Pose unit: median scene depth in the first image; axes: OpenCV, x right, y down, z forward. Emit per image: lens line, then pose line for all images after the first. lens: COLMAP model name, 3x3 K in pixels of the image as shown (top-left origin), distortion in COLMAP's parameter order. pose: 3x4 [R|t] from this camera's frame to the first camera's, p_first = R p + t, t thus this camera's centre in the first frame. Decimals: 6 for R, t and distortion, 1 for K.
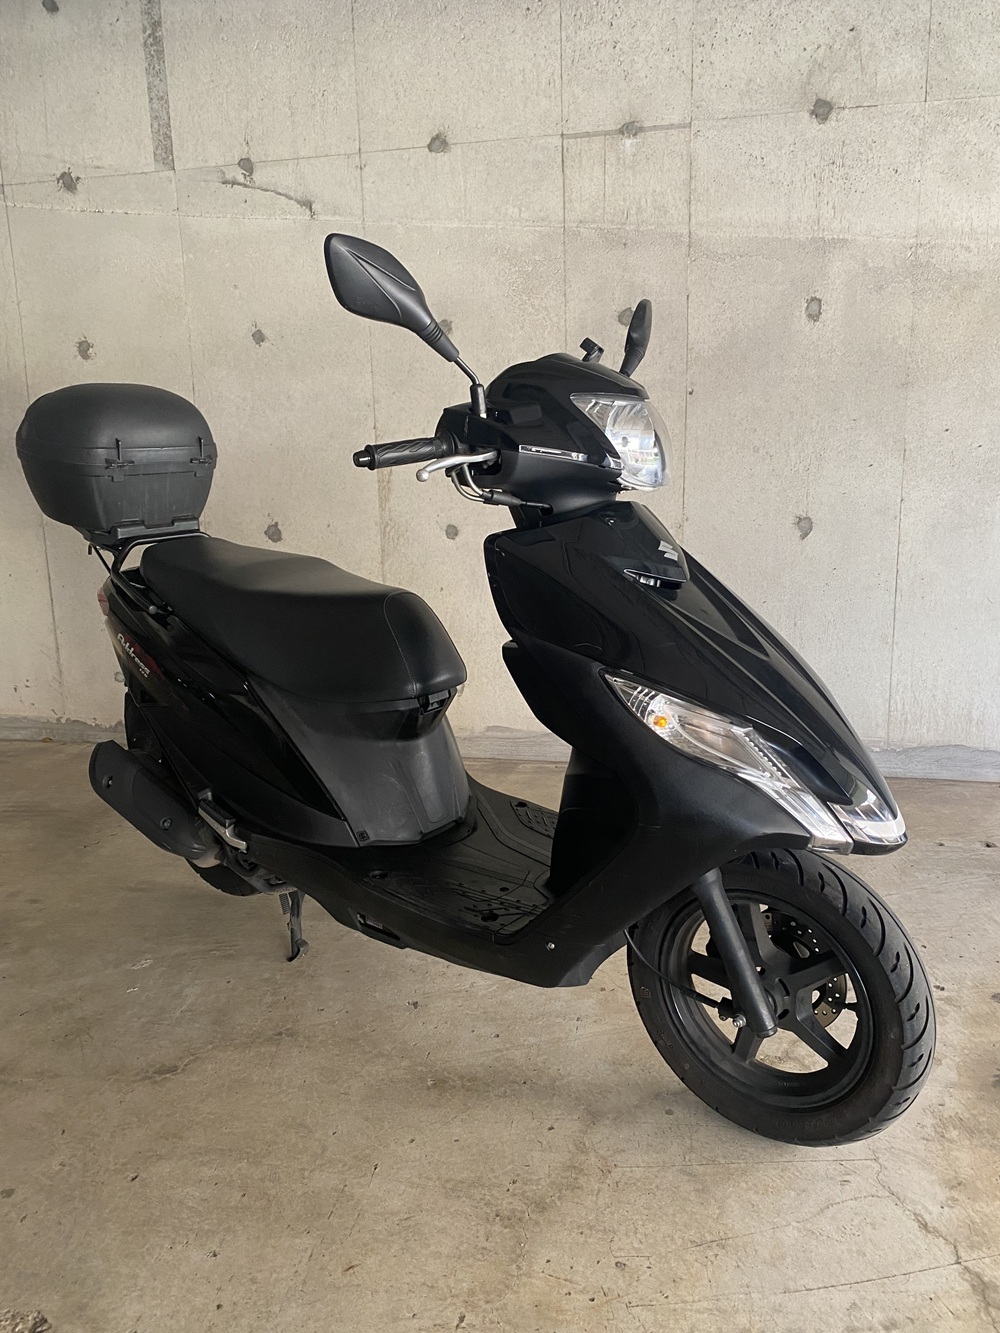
lens RADIAL K [[1018.3, 0, 504.7], [0, 1018.3, 648.6], [0, 0, 1]] dist [0.012808, -0.012871]
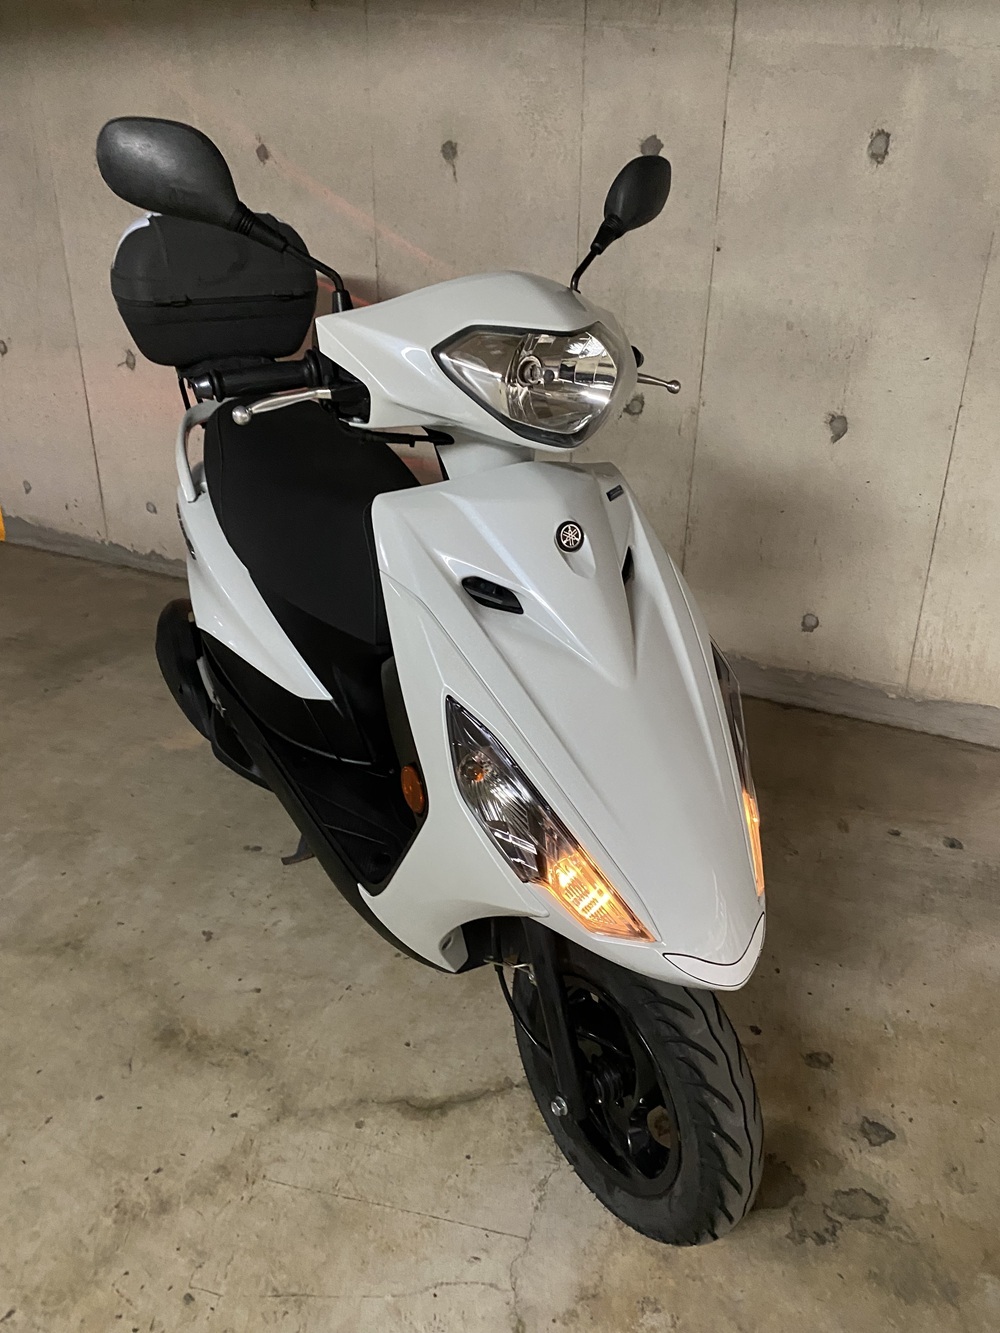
lens RADIAL K [[1018.3, 0, 517.5], [0, 1018.3, 649.2], [0, 0, 1]] dist [0.012808, -0.012871]
pose [[0.969437, 0.131238, -0.207290, 0.248021], [-0.084981, 0.972221, 0.218092, -0.107605], [0.230154, -0.193810, 0.953660, 0.123387]]
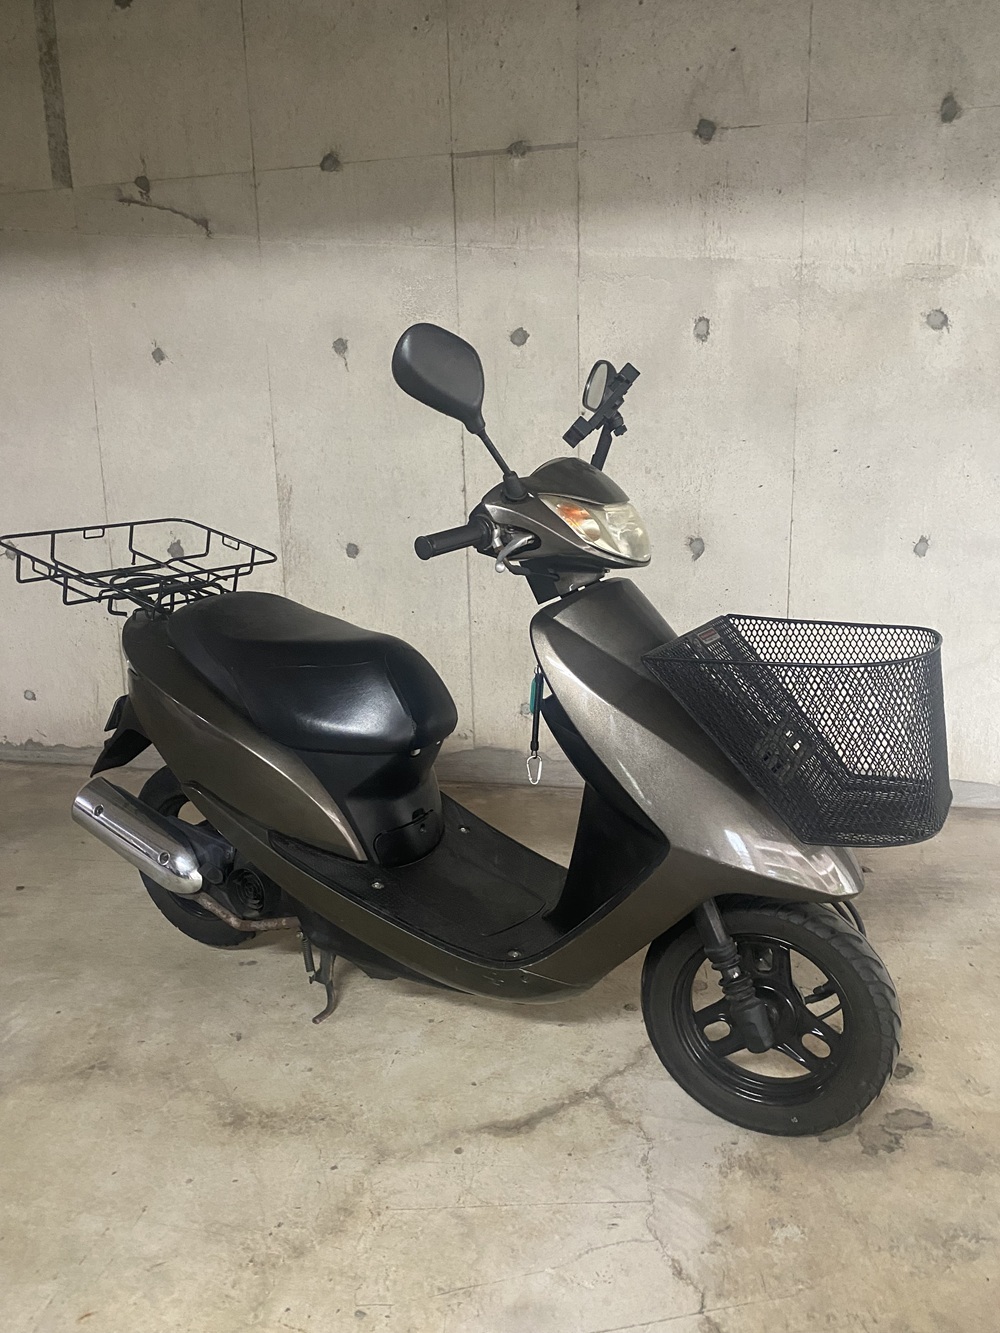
lens RADIAL K [[1018.3, 0, 515.1], [0, 1018.3, 650.1], [0, 0, 1]] dist [0.012808, -0.012871]
pose [[0.999999, 0.001056, -0.000423, 0.121466], [-0.001058, 0.999984, -0.005604, -0.013713], [0.000417, 0.005605, 0.999984, 0.006205]]
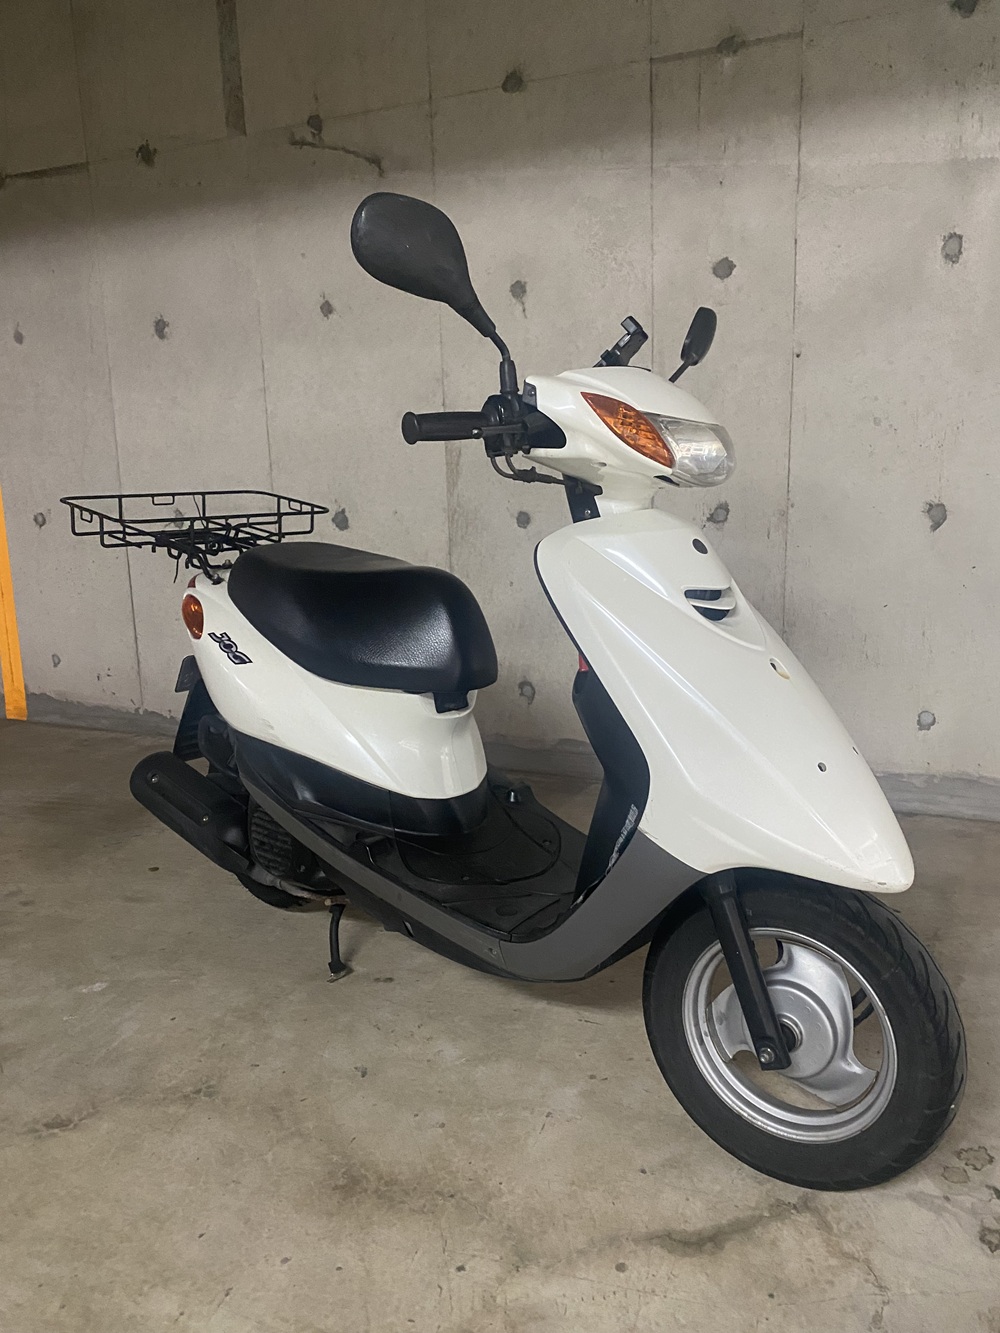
lens RADIAL K [[1018.3, 0, 502.5], [0, 1018.3, 648.8], [0, 0, 1]] dist [0.012808, -0.012871]
pose [[0.981634, 0.032398, -0.188003, 0.113987], [-0.033312, 0.999444, -0.001704, 0.000724], [0.187843, 0.007935, 0.982167, 0.134249]]
